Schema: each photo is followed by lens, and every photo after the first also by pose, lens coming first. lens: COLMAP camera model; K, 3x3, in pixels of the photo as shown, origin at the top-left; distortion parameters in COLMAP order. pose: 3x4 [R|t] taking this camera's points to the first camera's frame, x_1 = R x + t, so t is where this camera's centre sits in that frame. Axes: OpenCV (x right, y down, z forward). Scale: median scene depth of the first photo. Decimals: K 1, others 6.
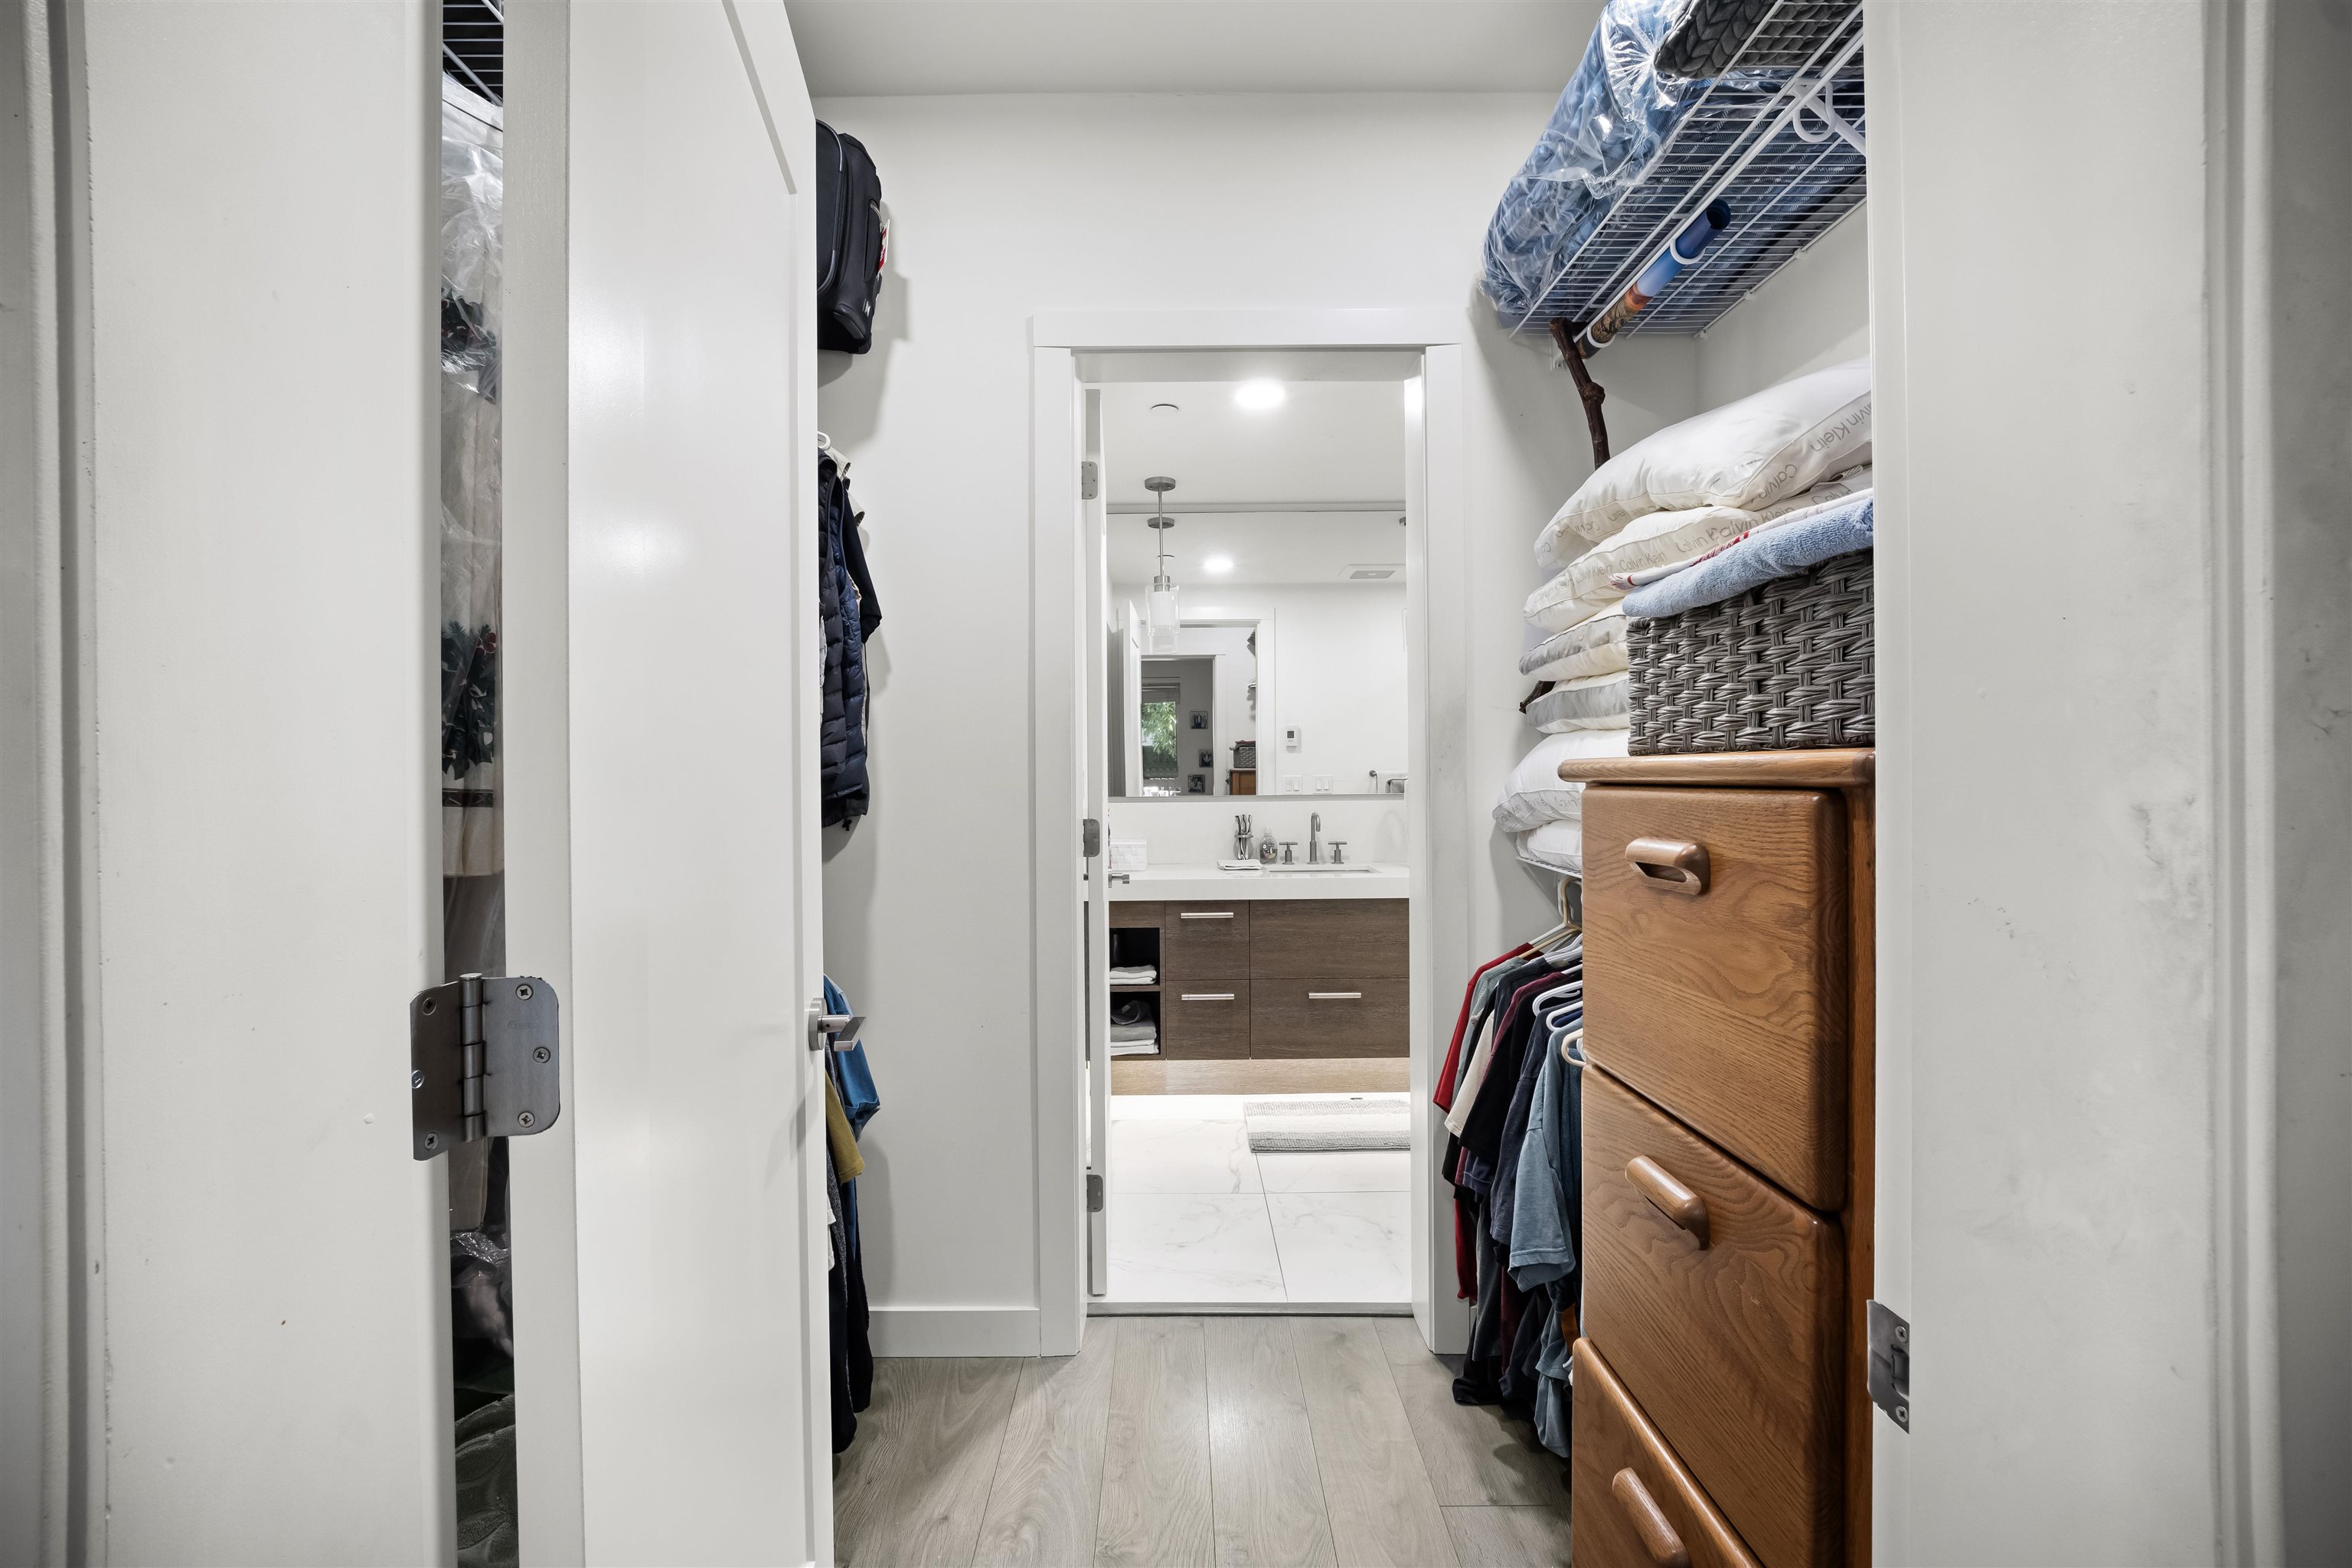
lens RADIAL K [[940.6, 0, 1193.9], [0, 940.6, 778.3], [0, 0, 1]] dist [-0.023260, 0.004957]
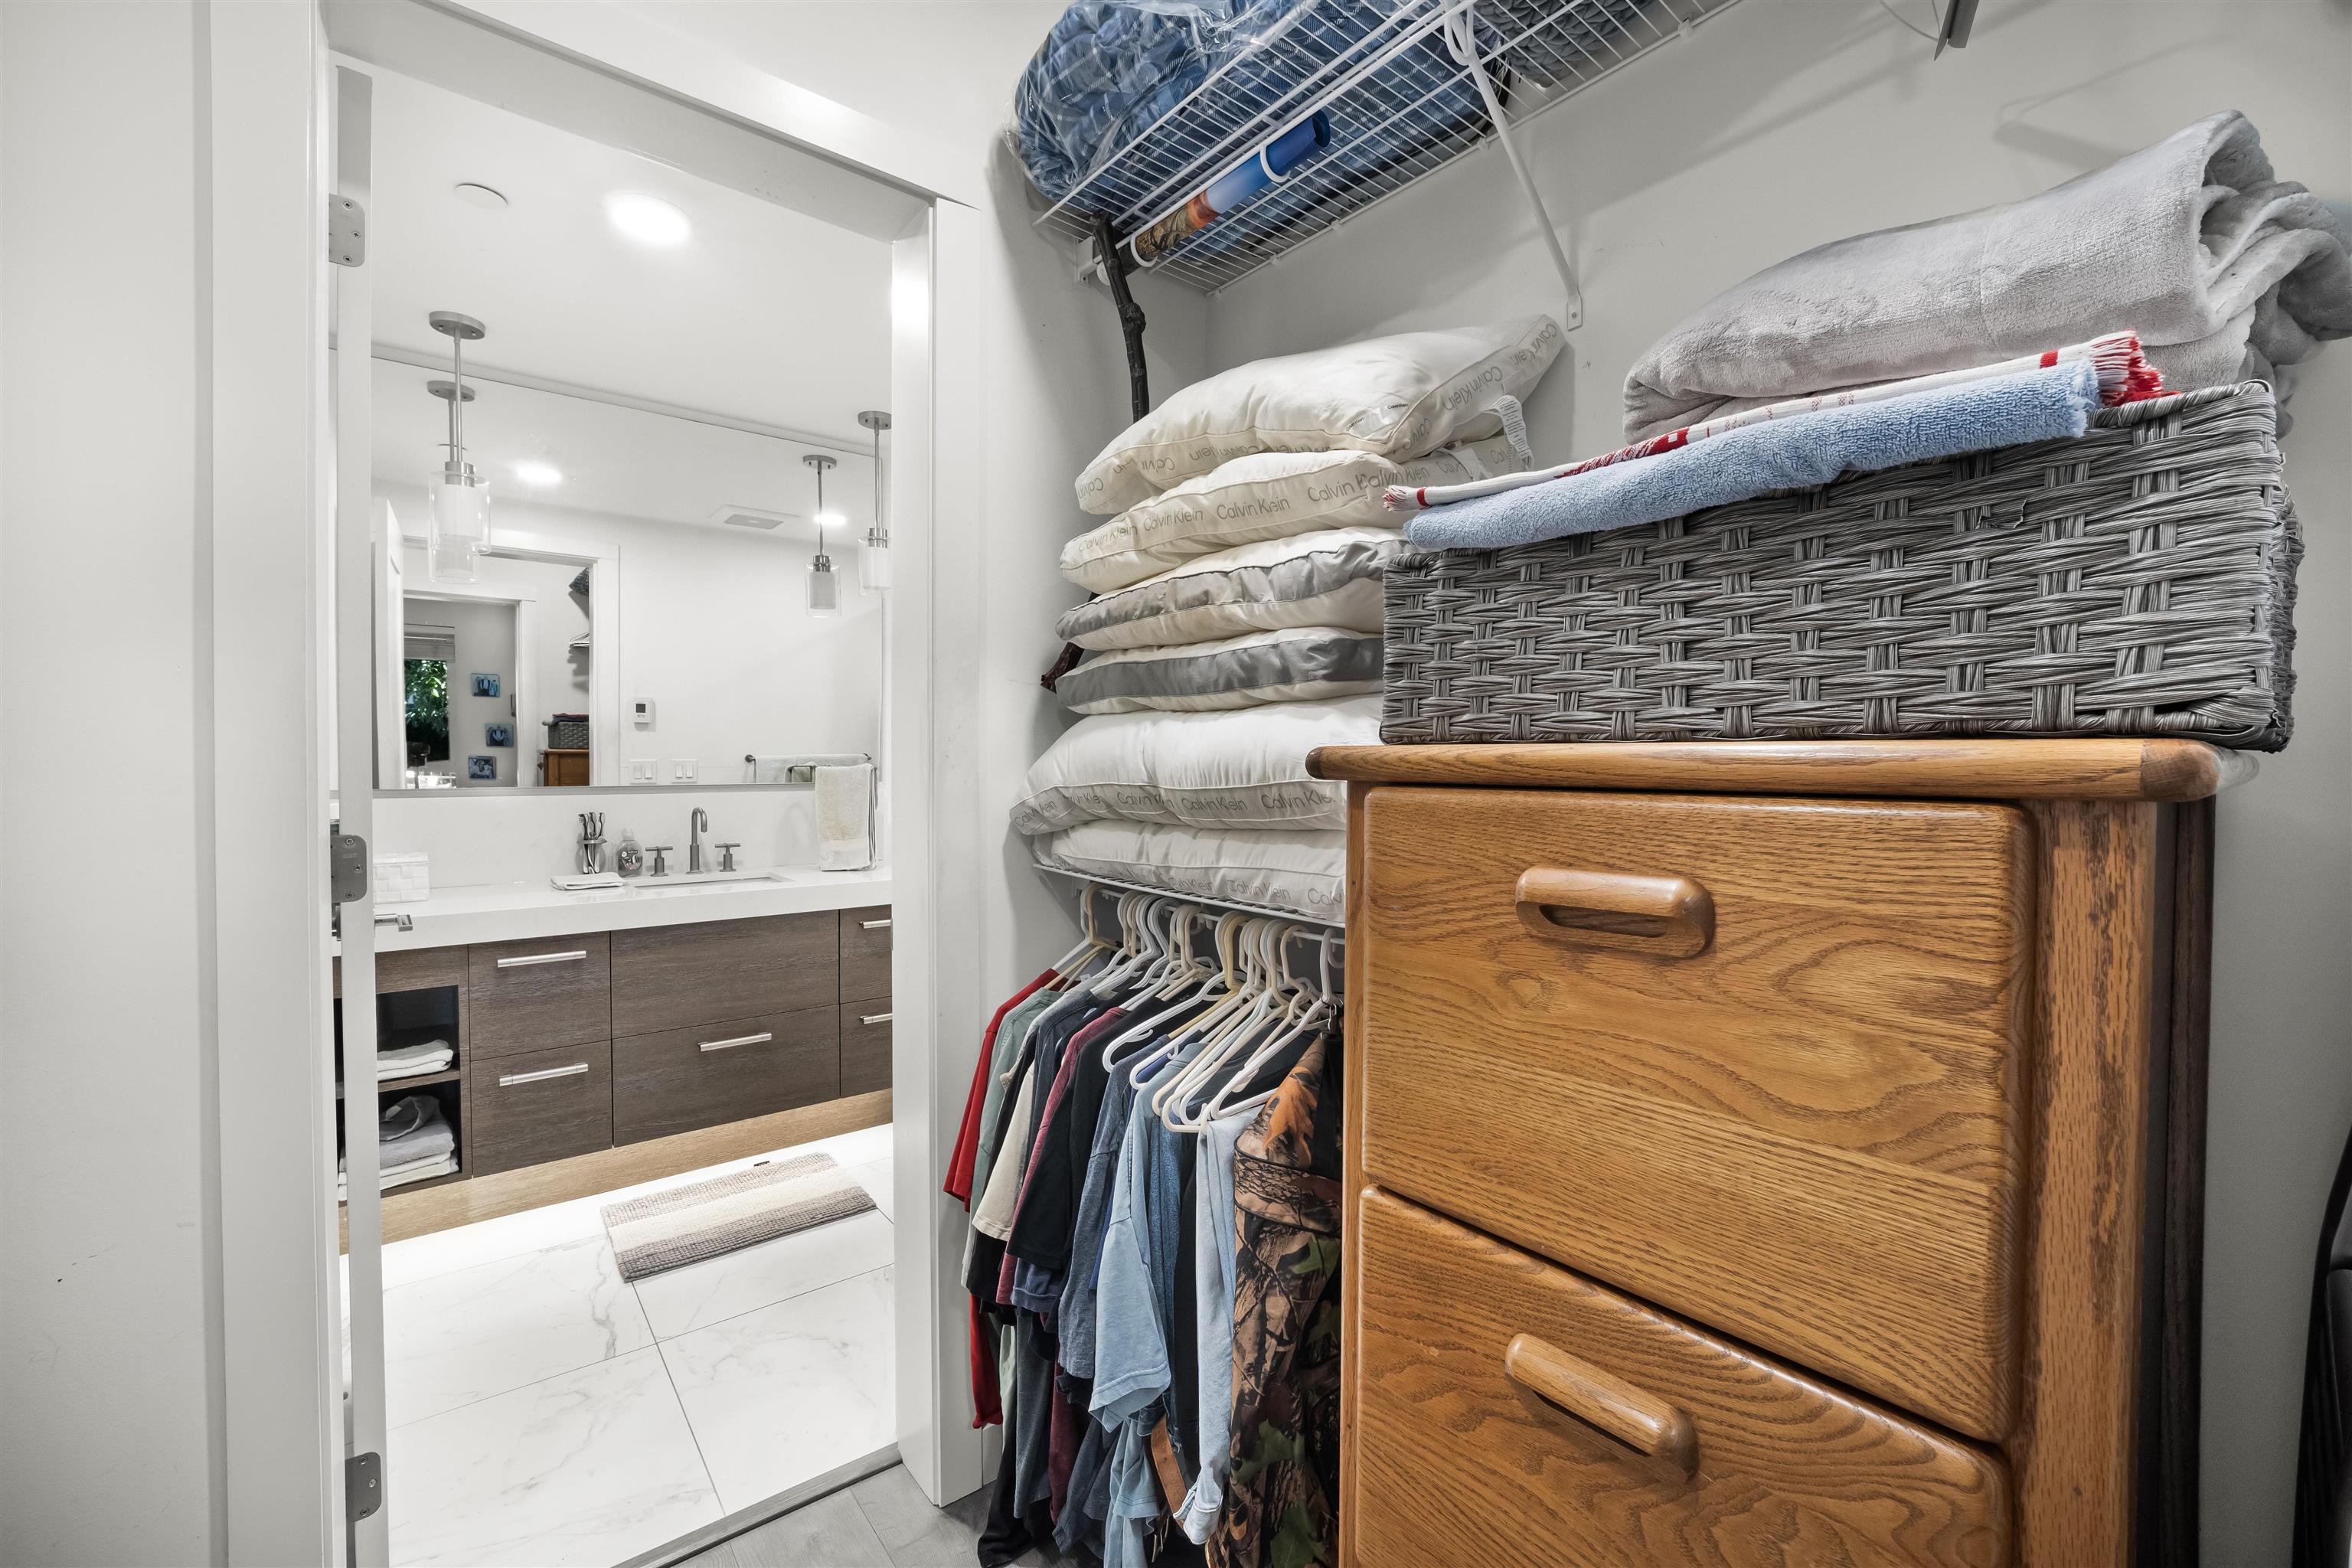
lens RADIAL K [[940.6, 0, 1177.2], [0, 940.6, 779.1], [0, 0, 1]] dist [-0.023260, 0.004957]
pose [[0.792582, -0.000838, 0.609765, -0.061924], [-0.008830, 0.999878, 0.012852, -0.002354], [-0.609702, -0.015571, 0.792478, 0.296451]]
